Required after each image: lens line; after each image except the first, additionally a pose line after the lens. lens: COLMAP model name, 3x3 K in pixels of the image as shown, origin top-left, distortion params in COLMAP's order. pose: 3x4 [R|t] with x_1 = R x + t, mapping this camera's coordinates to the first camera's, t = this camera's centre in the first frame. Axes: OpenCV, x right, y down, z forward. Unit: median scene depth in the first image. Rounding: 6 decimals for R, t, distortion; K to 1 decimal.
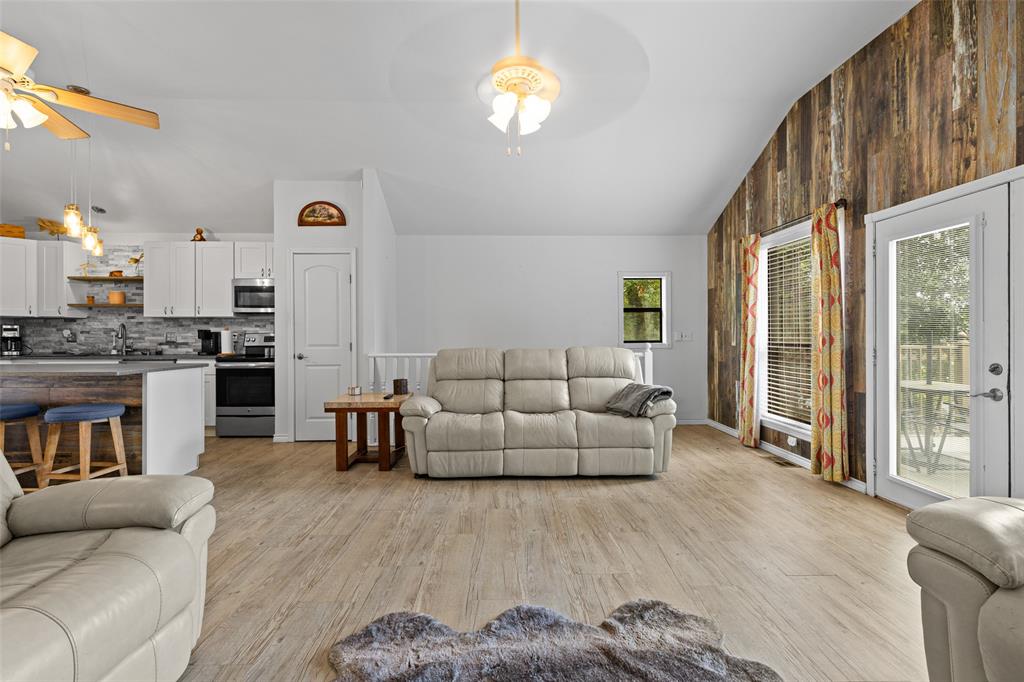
lens RADIAL K [[457.8, 0, 511.8], [0, 457.8, 335.6], [0, 0, 1]] dist [0.008017, -0.000053]
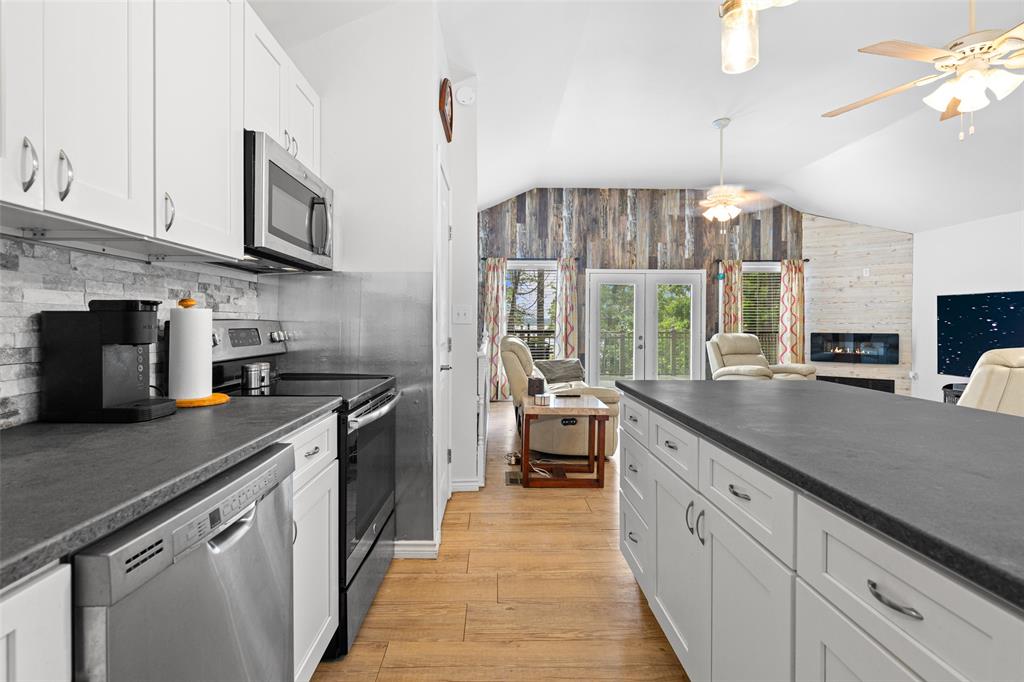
lens RADIAL K [[505.4, 0, 494.6], [0, 505.4, 329.7], [0, 0, 1]] dist [0.001650, -0.000532]
pose [[-0.001209, -0.009326, 0.999956, -1.534739], [-0.002413, 0.999954, 0.009323, -0.003399], [-0.999996, -0.002401, -0.001231, 1.411656]]
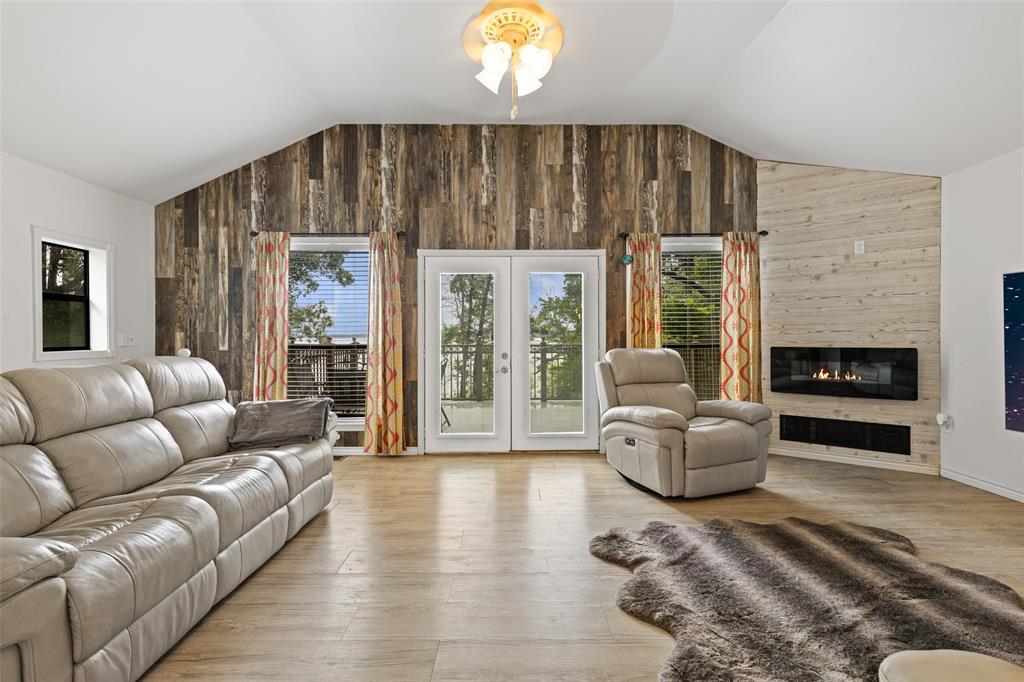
lens RADIAL K [[457.8, 0, 509.6], [0, 457.8, 338.7], [0, 0, 1]] dist [0.008017, -0.000053]
pose [[0.015983, -0.001263, 0.999871, -0.573636], [0.002762, 0.999995, 0.001219, 0.001011], [-0.999868, 0.002742, 0.015987, 0.704781]]
